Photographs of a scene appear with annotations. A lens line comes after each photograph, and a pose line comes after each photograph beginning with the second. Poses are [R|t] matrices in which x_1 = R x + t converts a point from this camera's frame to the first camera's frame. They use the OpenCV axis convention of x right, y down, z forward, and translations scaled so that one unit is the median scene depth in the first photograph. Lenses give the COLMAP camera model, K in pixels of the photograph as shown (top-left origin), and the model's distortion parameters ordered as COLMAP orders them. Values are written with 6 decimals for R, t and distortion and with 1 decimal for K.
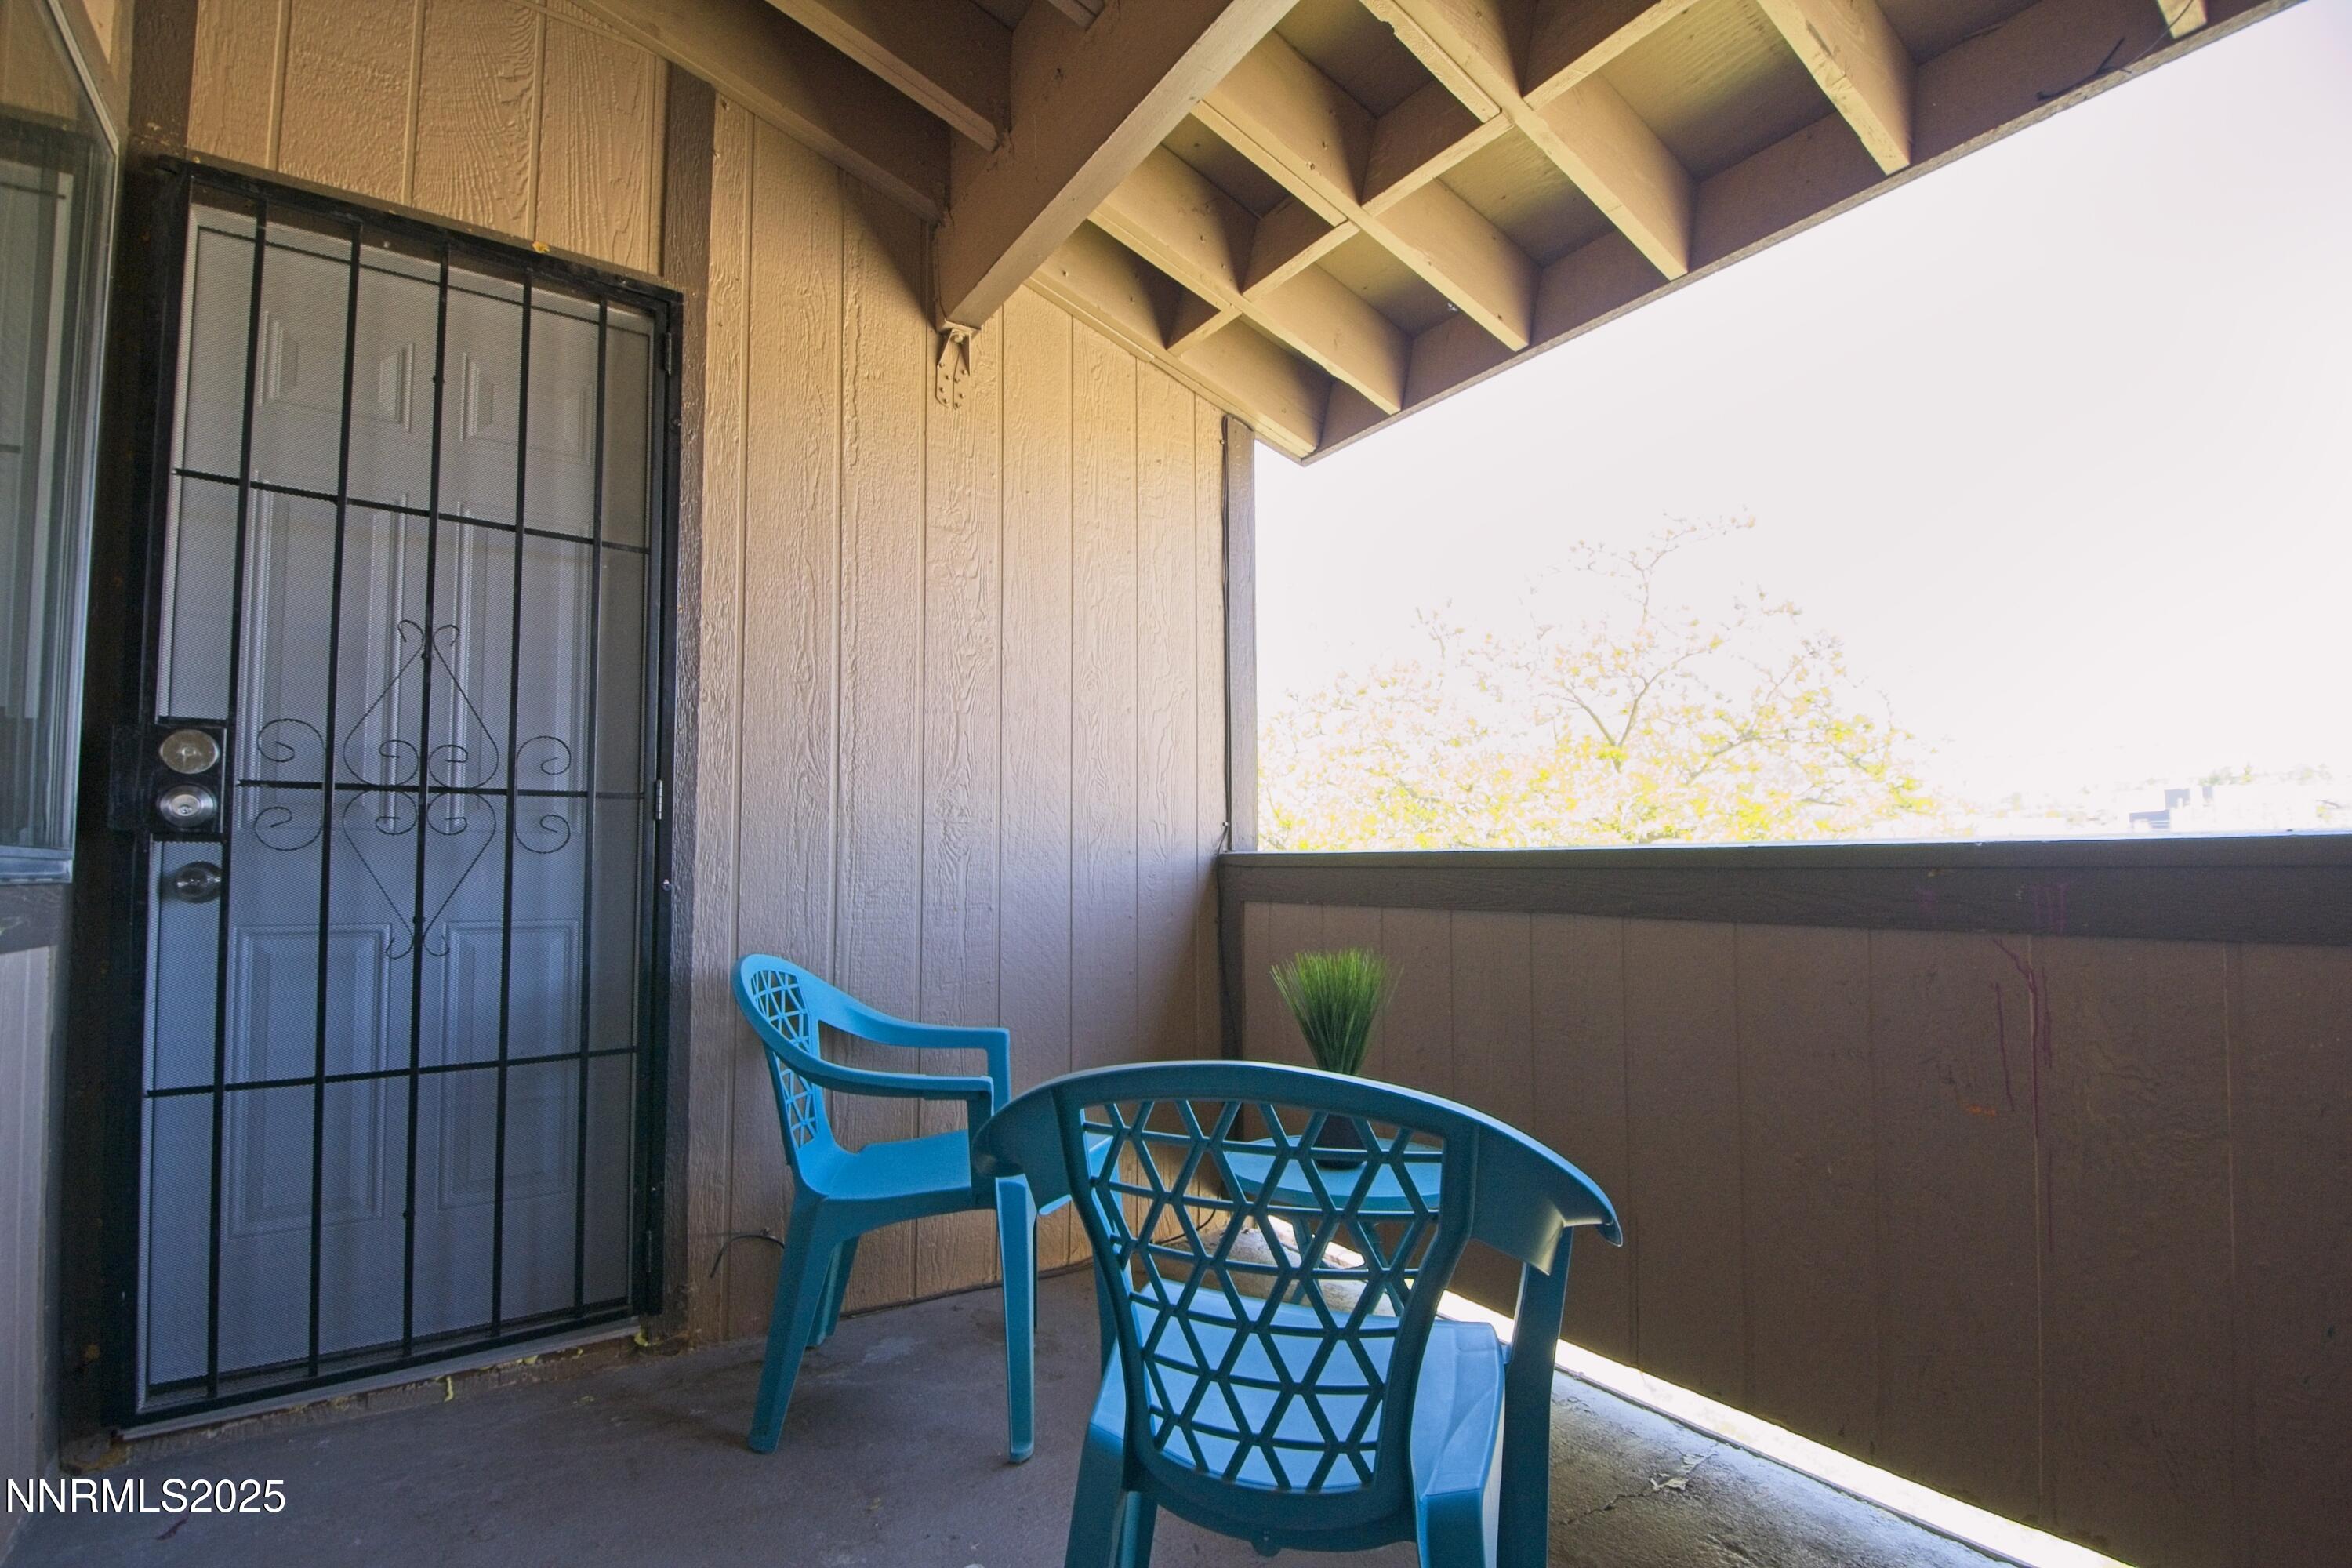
lens RADIAL K [[1051.3, 0, 1154.9], [0, 1051.3, 814.4], [0, 0, 1]] dist [0.002982, -0.015881]
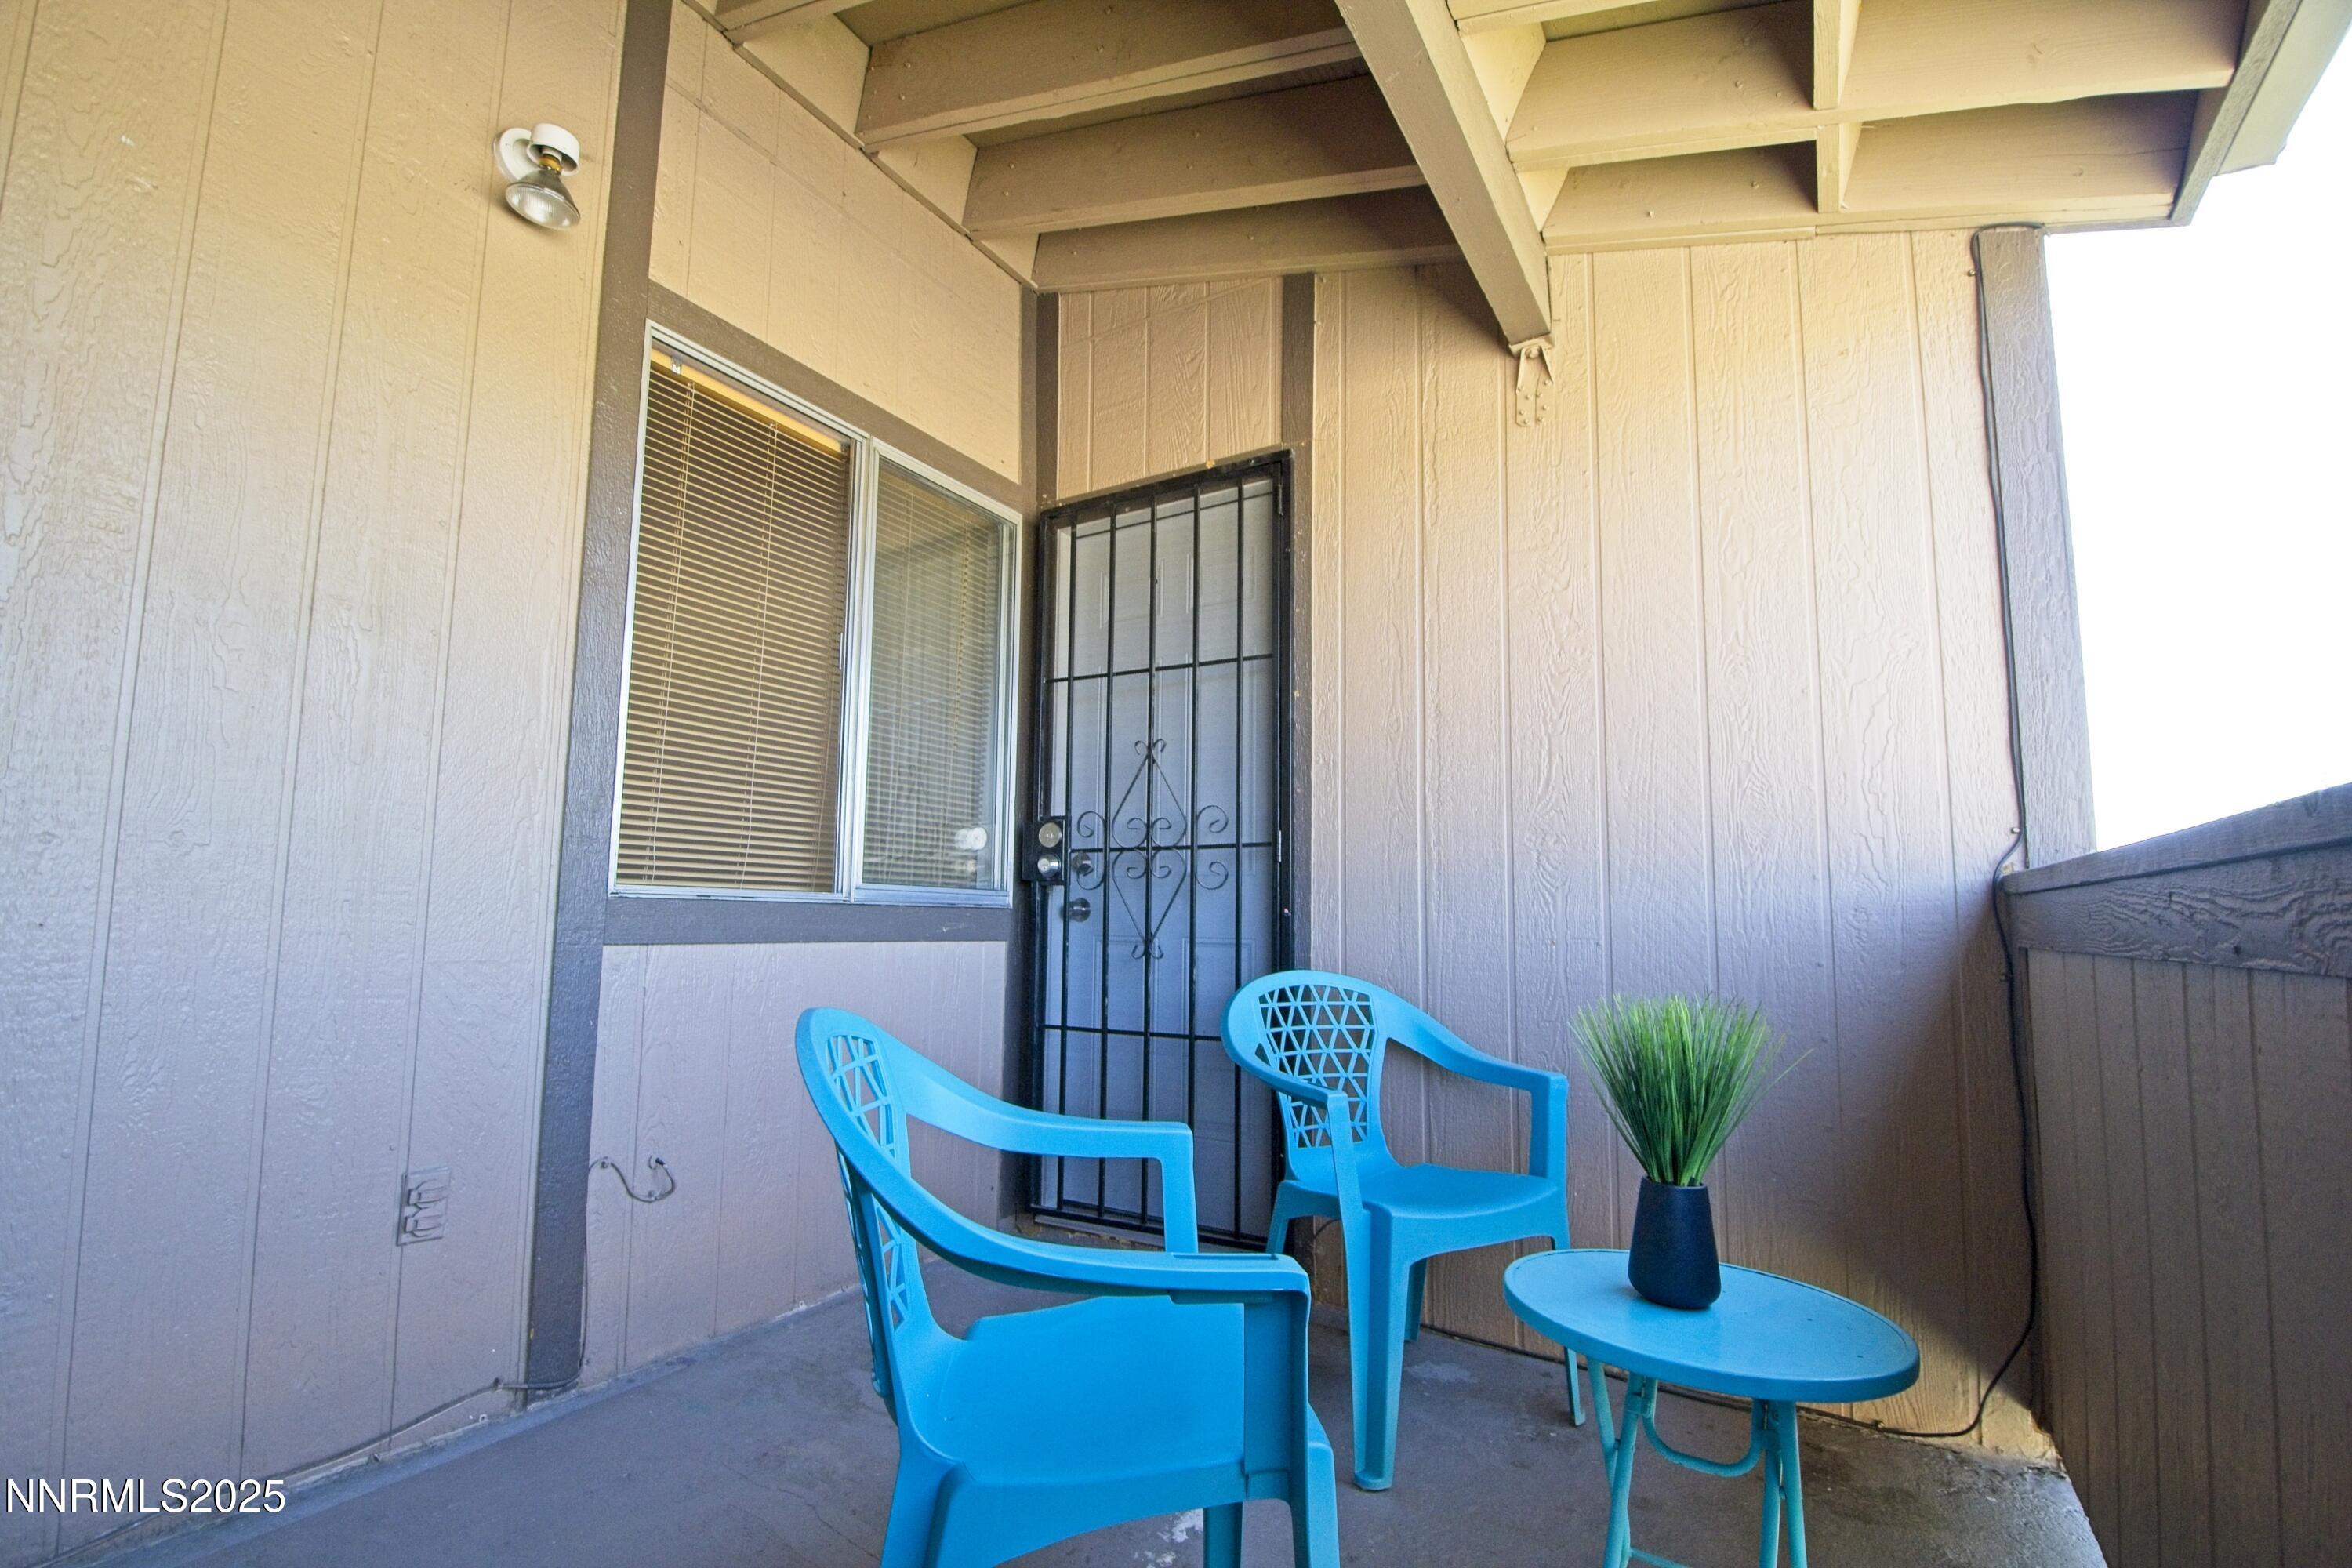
lens RADIAL K [[1051.3, 0, 1154.9], [0, 1051.3, 814.4], [0, 0, 1]] dist [0.002982, -0.015881]
pose [[0.398812, -0.089384, -0.912666, 0.584234], [0.036941, 0.995996, -0.081403, 0.042264], [0.916288, -0.001250, 0.400518, 0.324310]]
